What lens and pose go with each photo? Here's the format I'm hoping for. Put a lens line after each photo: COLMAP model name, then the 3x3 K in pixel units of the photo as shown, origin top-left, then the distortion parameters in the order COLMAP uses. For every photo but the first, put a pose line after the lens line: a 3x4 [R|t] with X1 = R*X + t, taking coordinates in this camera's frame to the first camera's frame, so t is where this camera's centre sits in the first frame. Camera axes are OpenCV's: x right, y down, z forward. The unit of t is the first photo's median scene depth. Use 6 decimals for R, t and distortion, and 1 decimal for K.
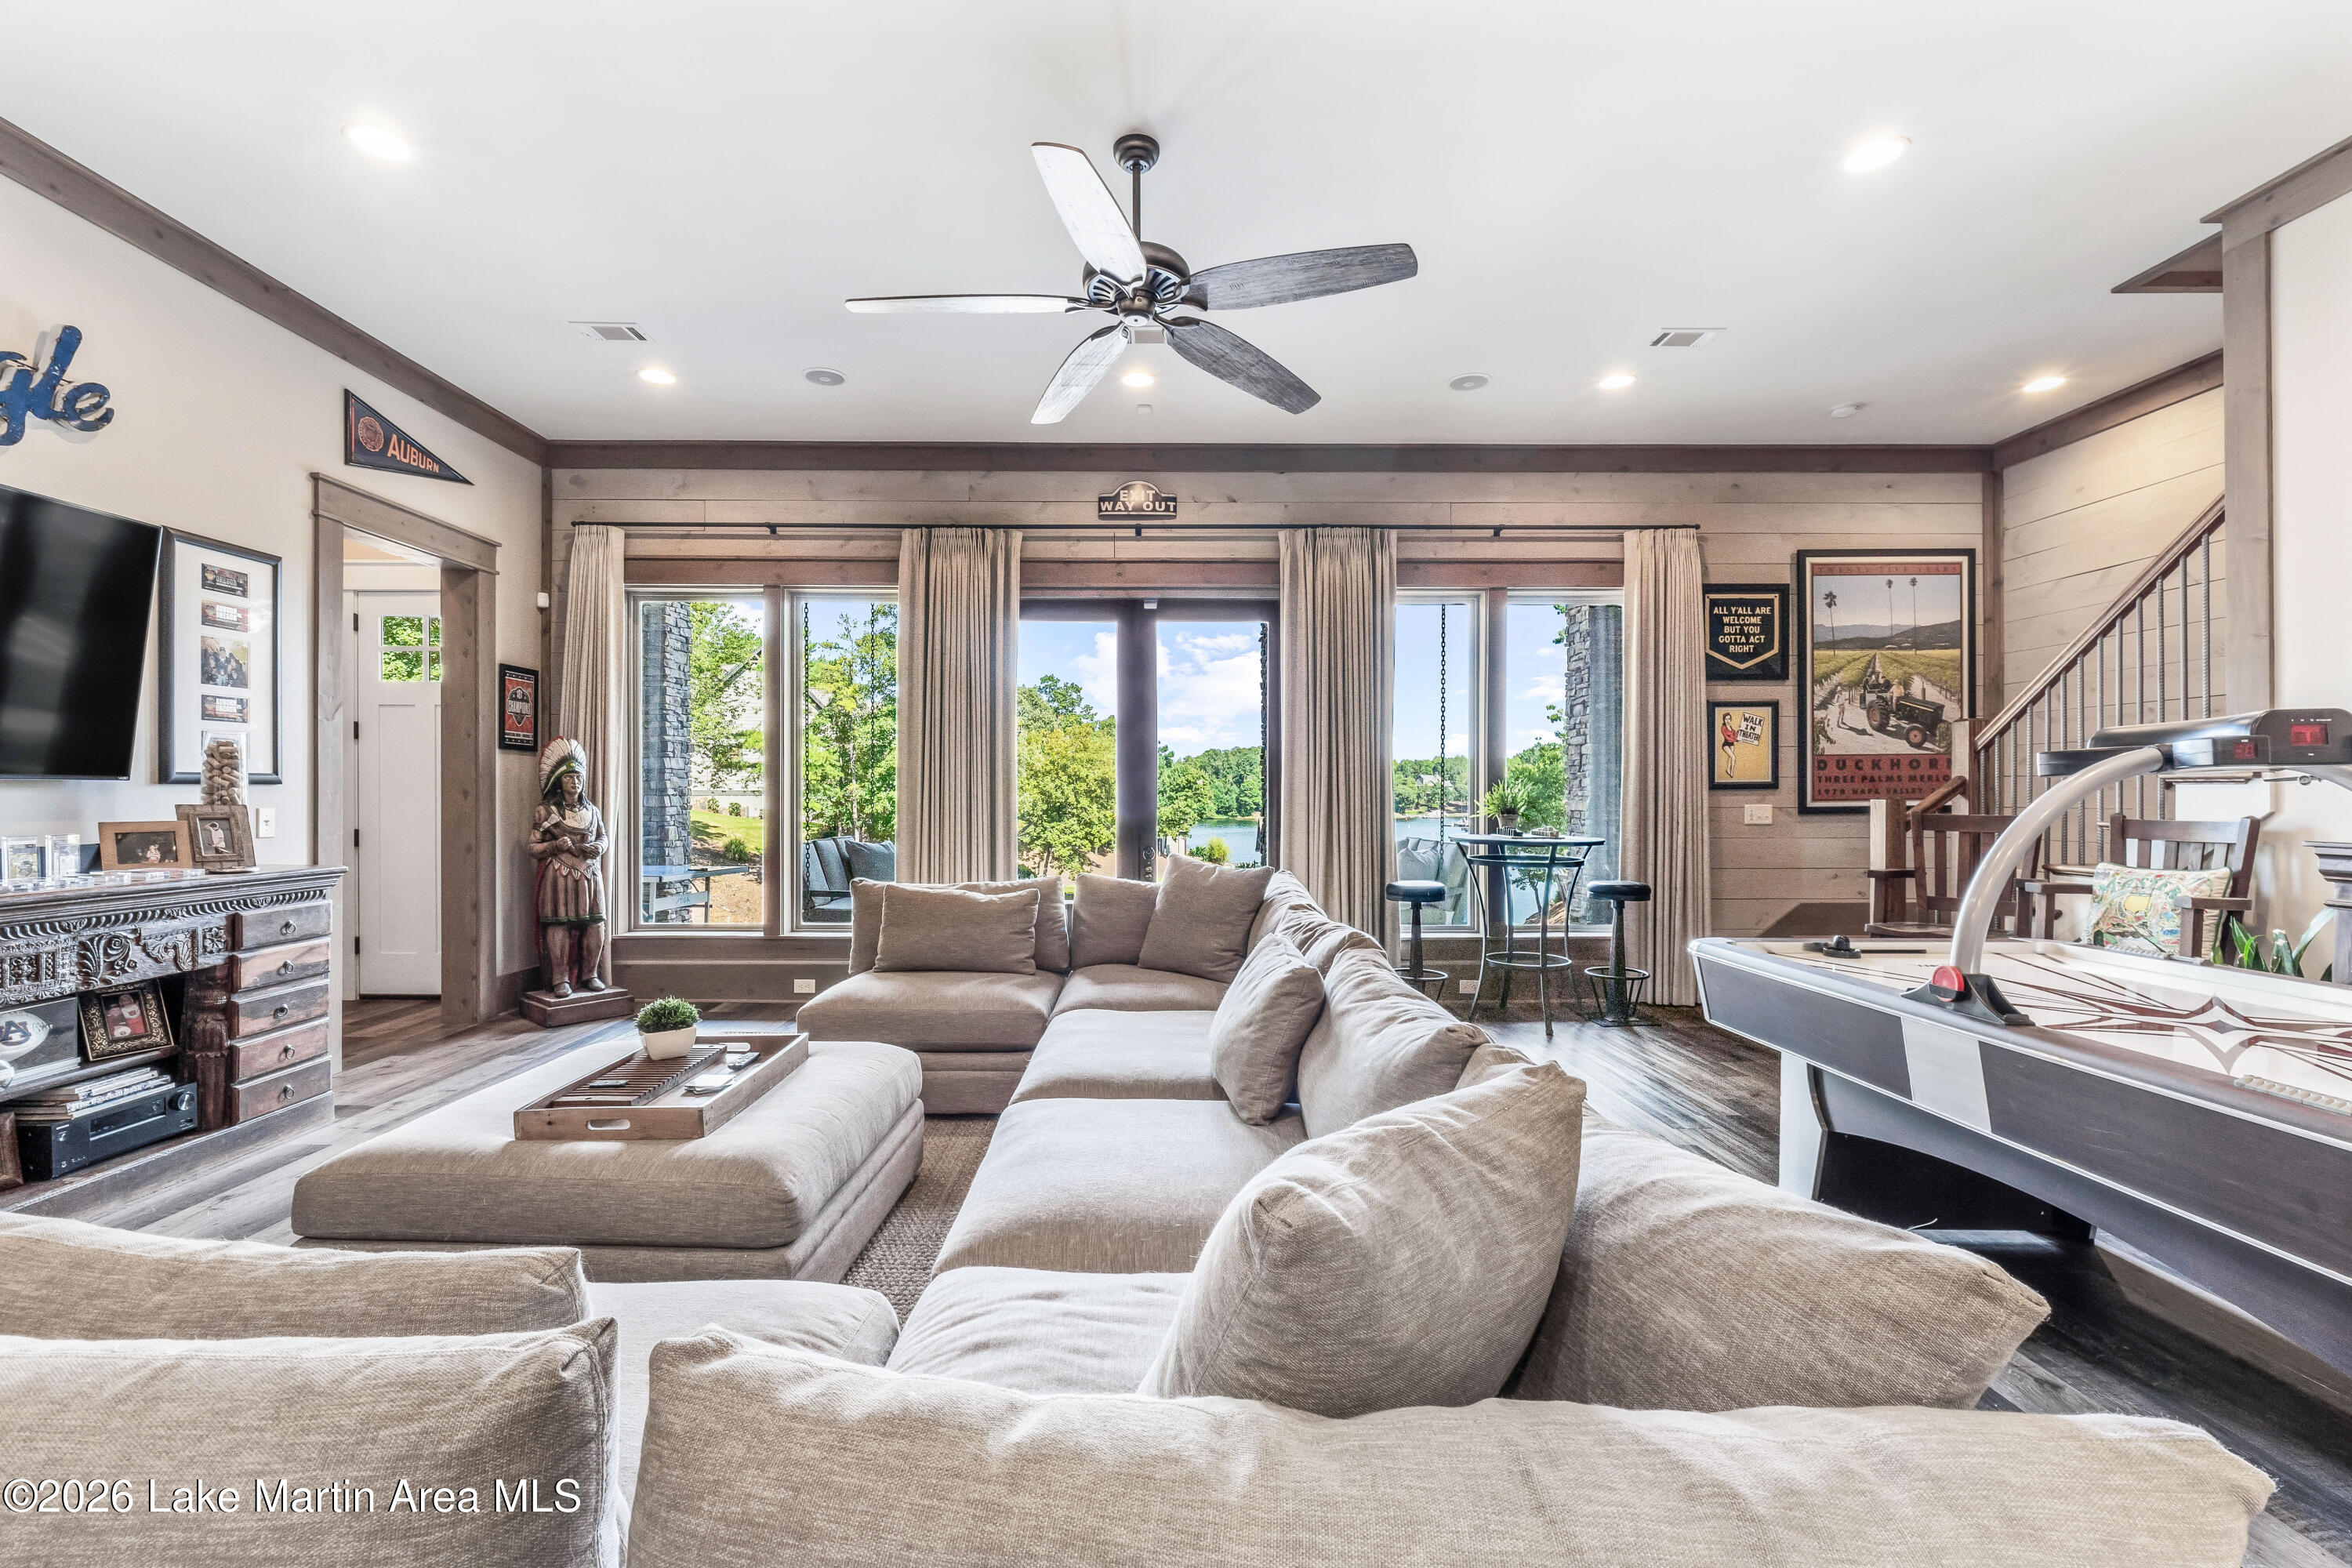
lens RADIAL K [[997.7, 0, 1154.2], [0, 997.7, 798.7], [0, 0, 1]] dist [-0.005769, -0.000666]
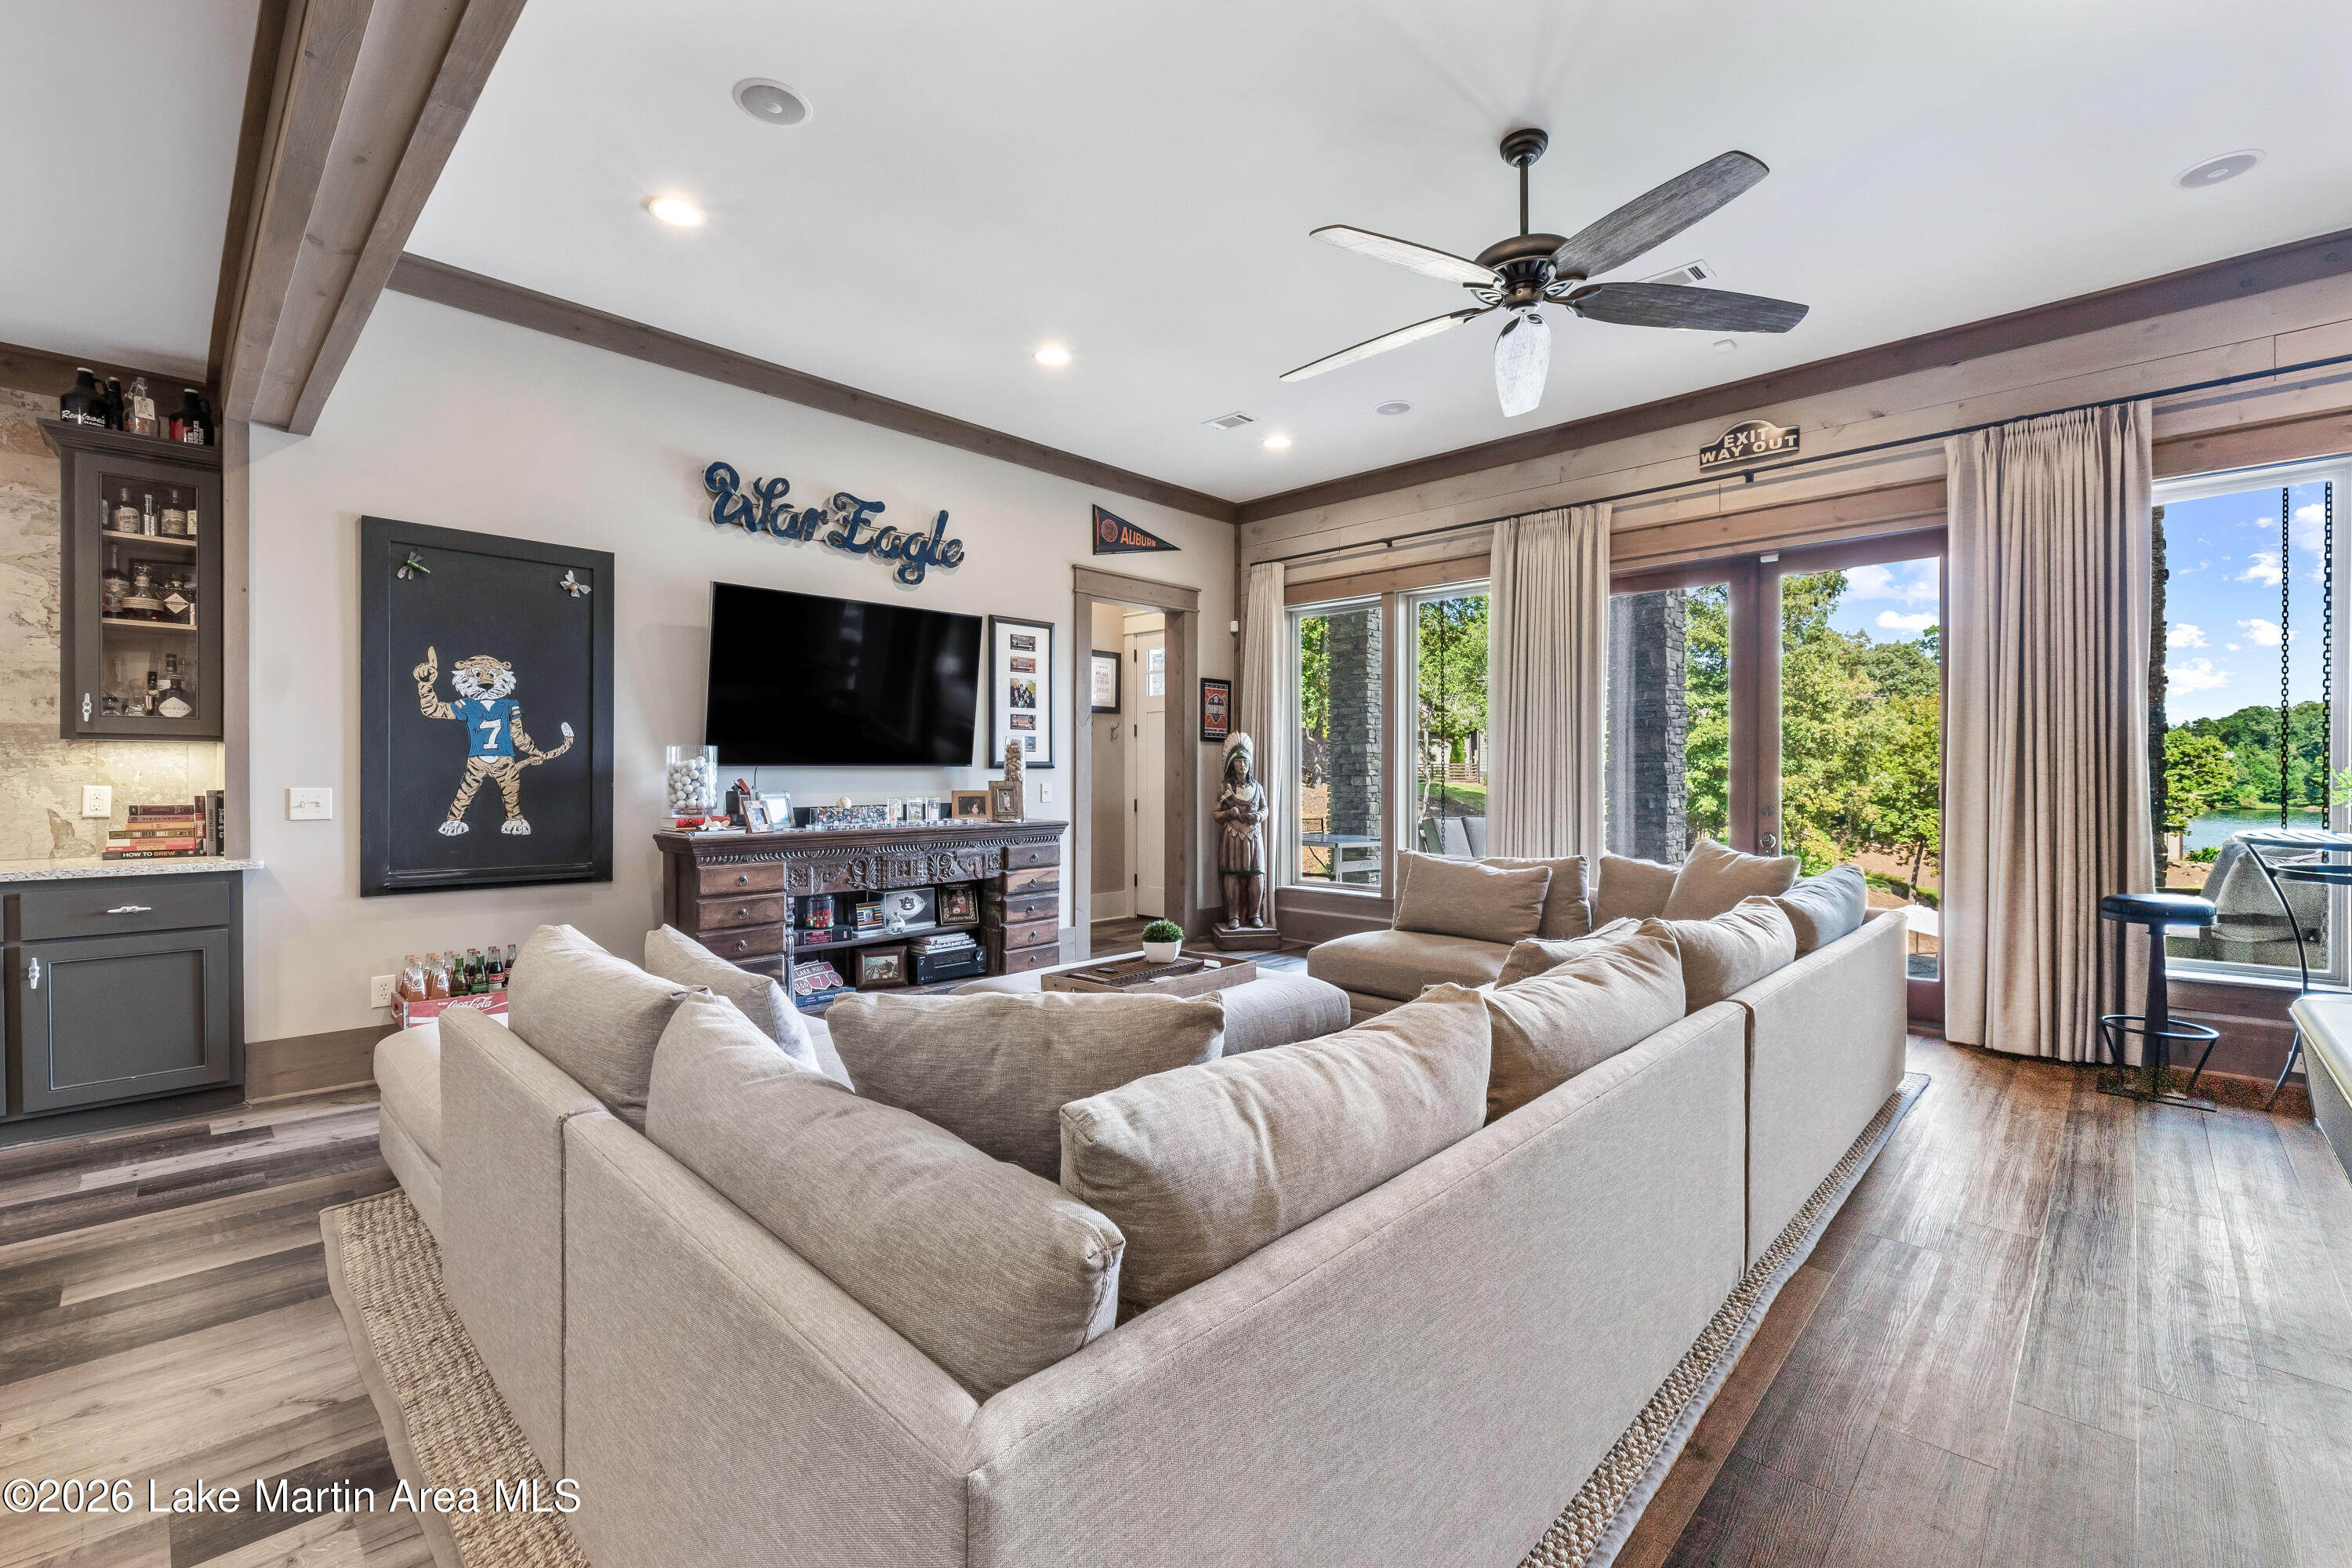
lens RADIAL K [[997.7, 0, 1179.1], [0, 997.7, 781.6], [0, 0, 1]] dist [-0.005769, -0.000666]
pose [[0.716067, 0.001992, -0.698029, 0.273026], [-0.000601, 0.999997, 0.002236, 0.001906], [0.698031, -0.001181, 0.716066, 0.009856]]
